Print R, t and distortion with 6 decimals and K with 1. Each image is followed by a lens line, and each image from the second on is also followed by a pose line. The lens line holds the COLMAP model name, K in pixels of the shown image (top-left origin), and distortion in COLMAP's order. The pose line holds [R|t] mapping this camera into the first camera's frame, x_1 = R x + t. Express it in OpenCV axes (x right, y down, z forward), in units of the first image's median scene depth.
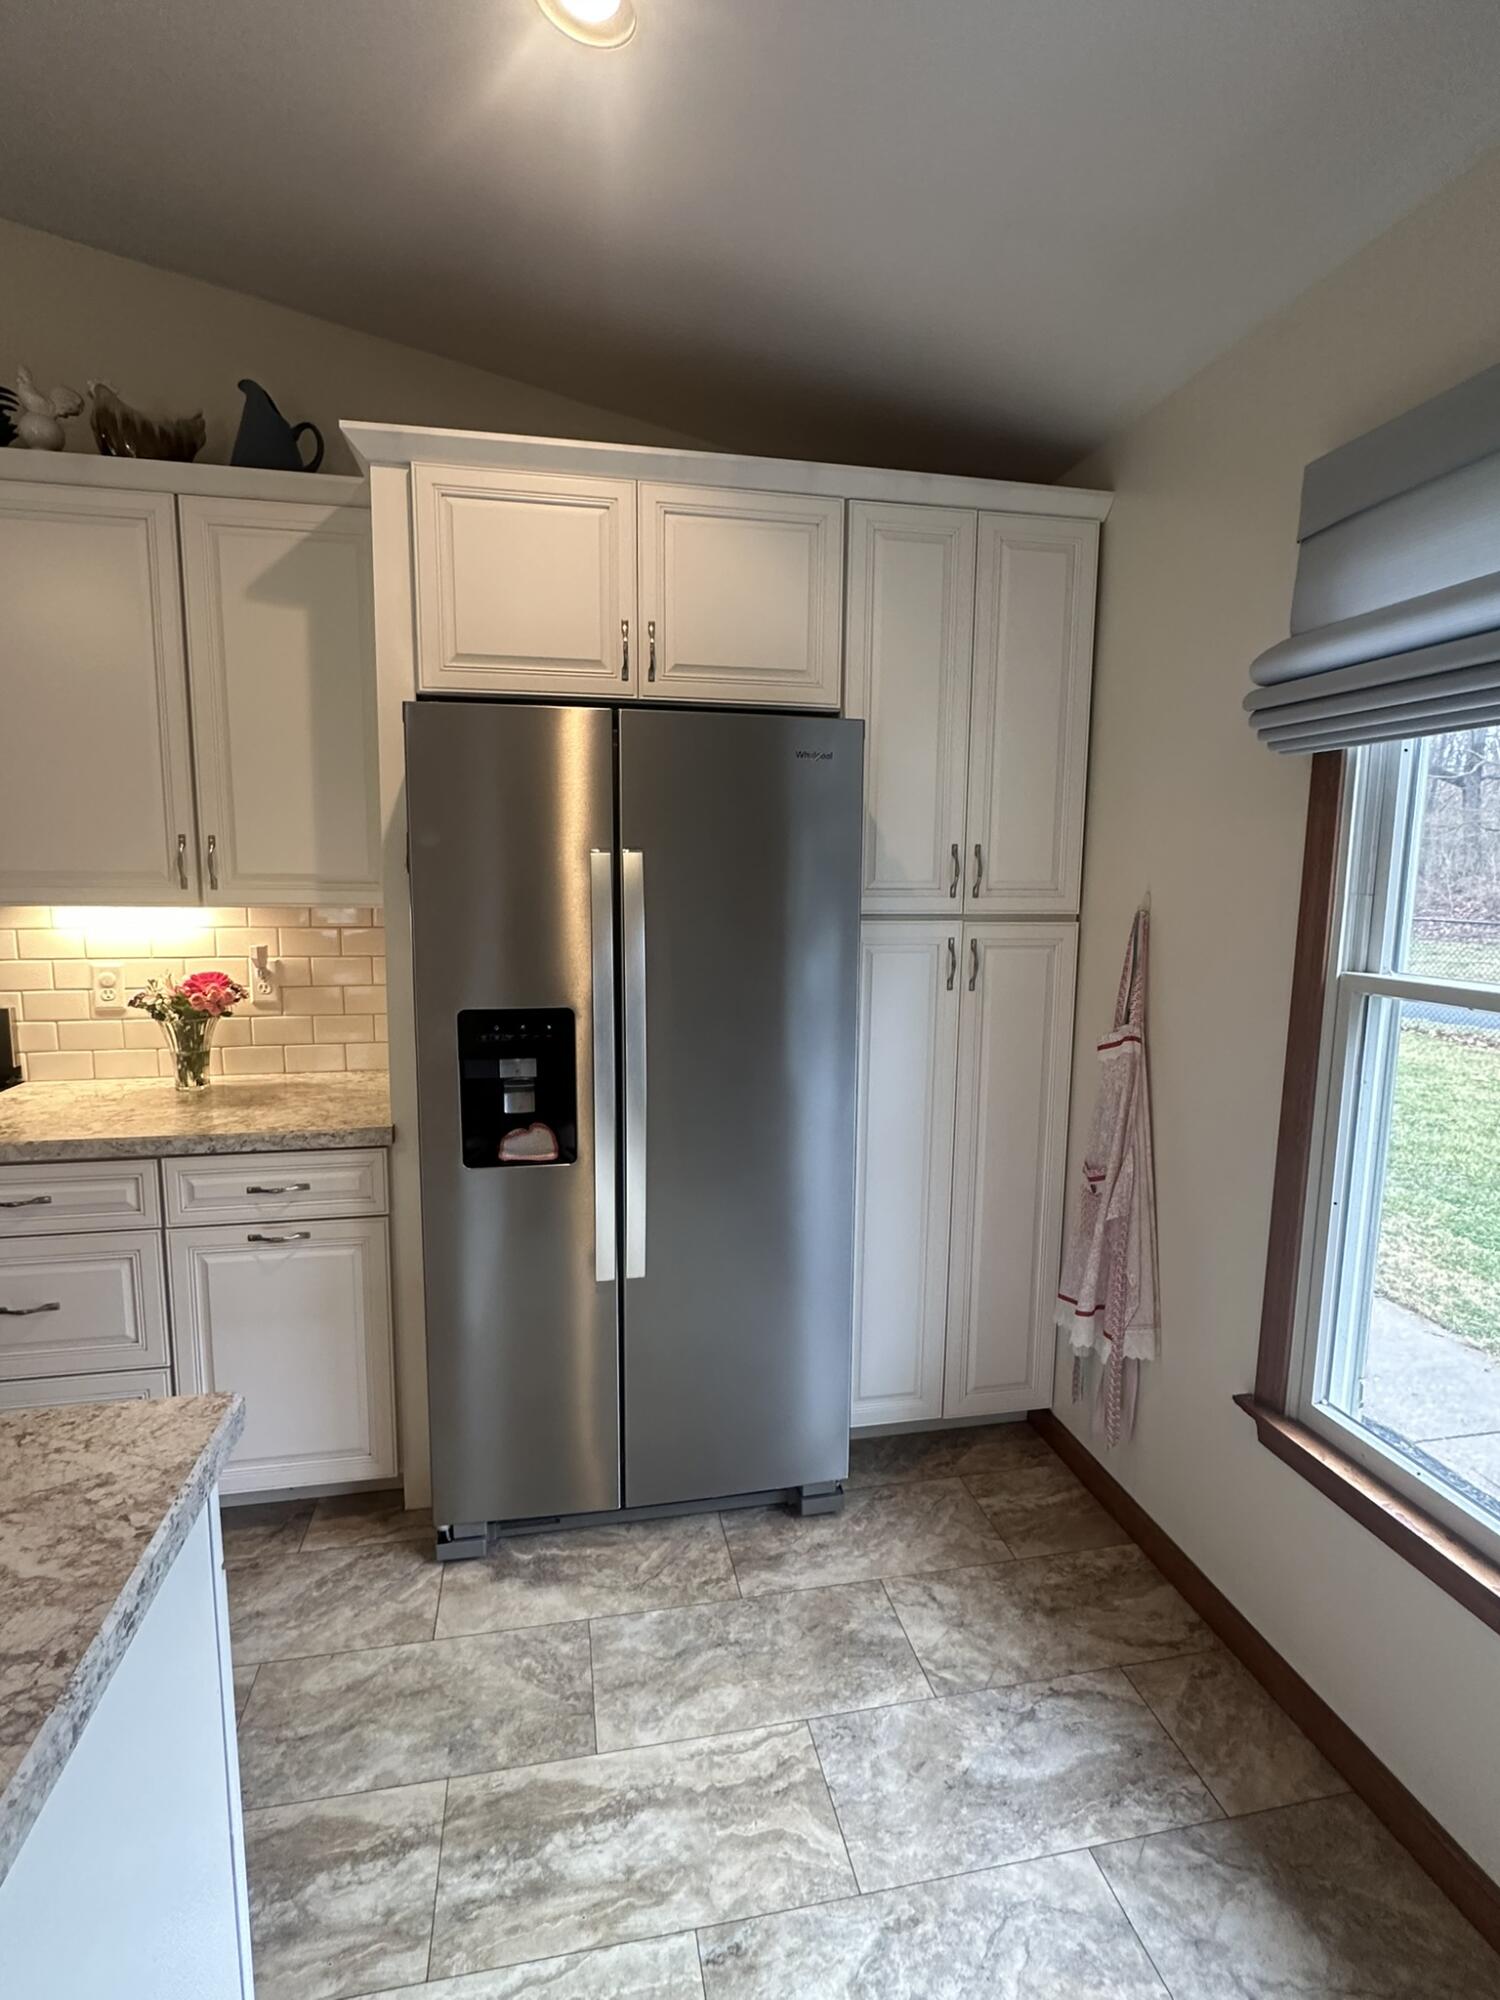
lens RADIAL K [[993.1, 0, 756.3], [0, 993.1, 1000.3], [0, 0, 1]] dist [-0.004075, -0.000782]
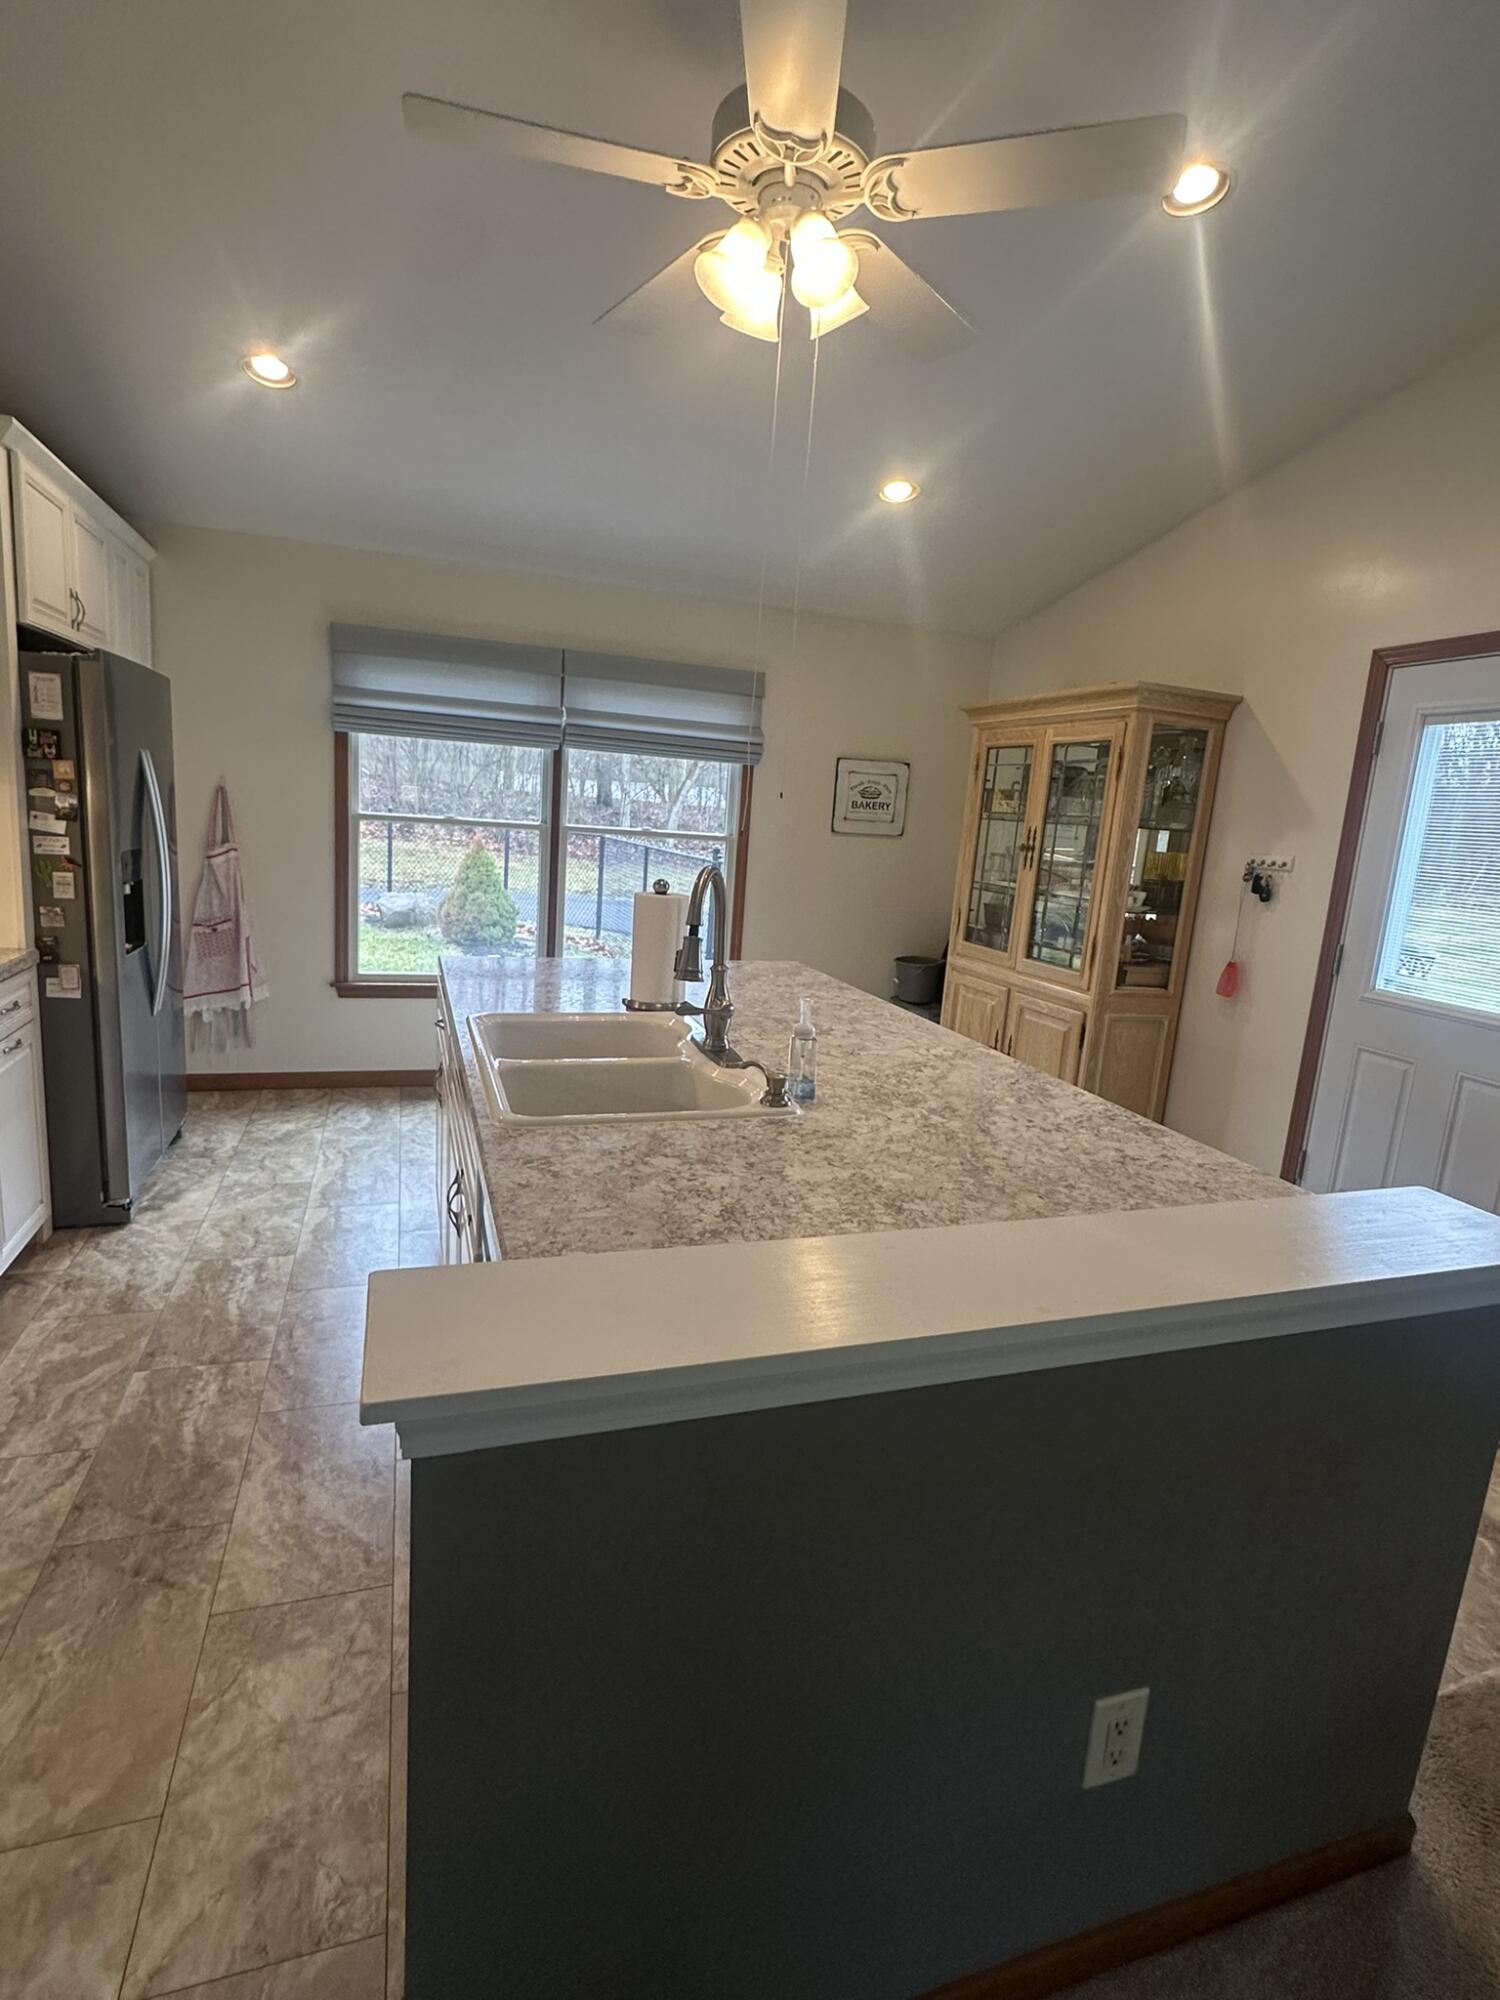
lens RADIAL K [[993.1, 0, 747.5], [0, 993.1, 989.3], [0, 0, 1]] dist [-0.004075, -0.000782]
pose [[-0.127452, -0.201258, 0.971211, -3.677270], [0.043452, 0.977124, 0.208186, -0.133526], [-0.990892, 0.068735, -0.115792, 0.397705]]
